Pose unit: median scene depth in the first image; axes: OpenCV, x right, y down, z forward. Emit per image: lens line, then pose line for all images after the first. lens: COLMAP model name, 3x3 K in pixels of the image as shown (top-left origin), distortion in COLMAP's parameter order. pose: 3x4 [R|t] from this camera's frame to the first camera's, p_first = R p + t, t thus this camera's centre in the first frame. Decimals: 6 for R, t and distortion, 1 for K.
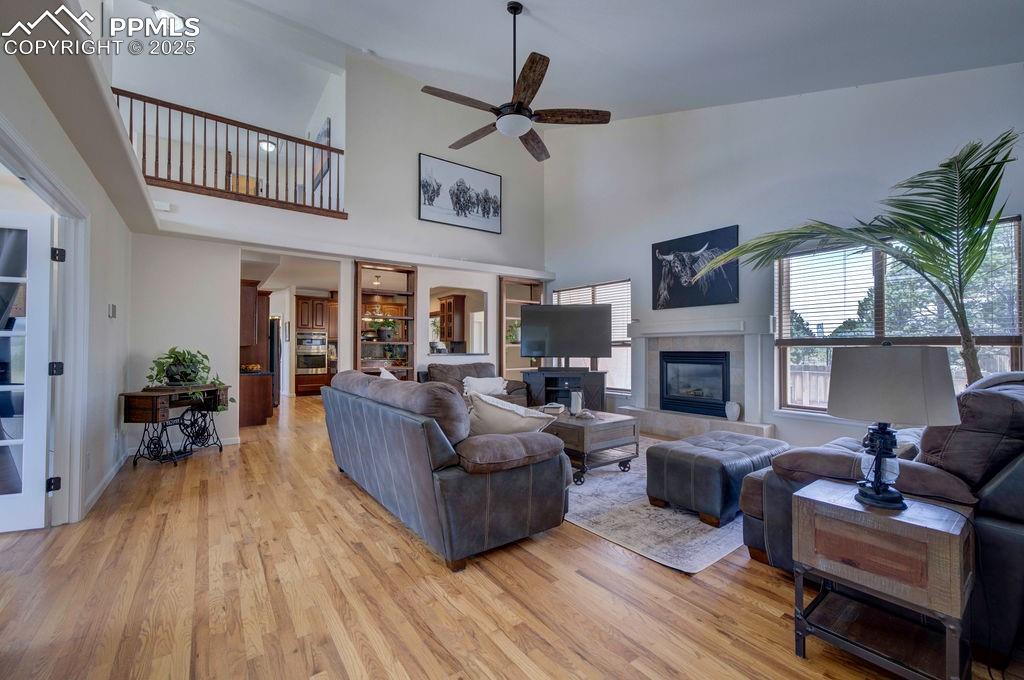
lens RADIAL K [[412.0, 0, 503.0], [0, 412.0, 342.6], [0, 0, 1]] dist [-0.000908, 0.000062]
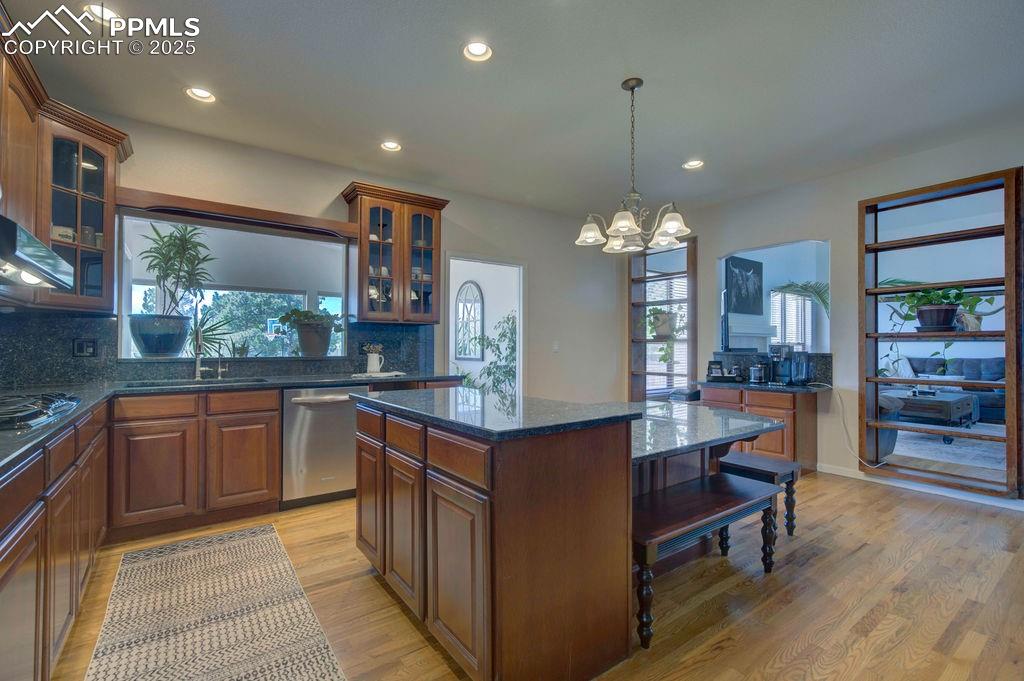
lens RADIAL K [[461.8, 0, 511.2], [0, 461.8, 344.0], [0, 0, 1]] dist [0.001306, 0.000247]
pose [[-0.007817, 0.005795, 0.999953, -0.957697], [-0.014966, 0.999871, -0.005911, 0.027237], [-0.999857, -0.015011, -0.007729, 1.677107]]
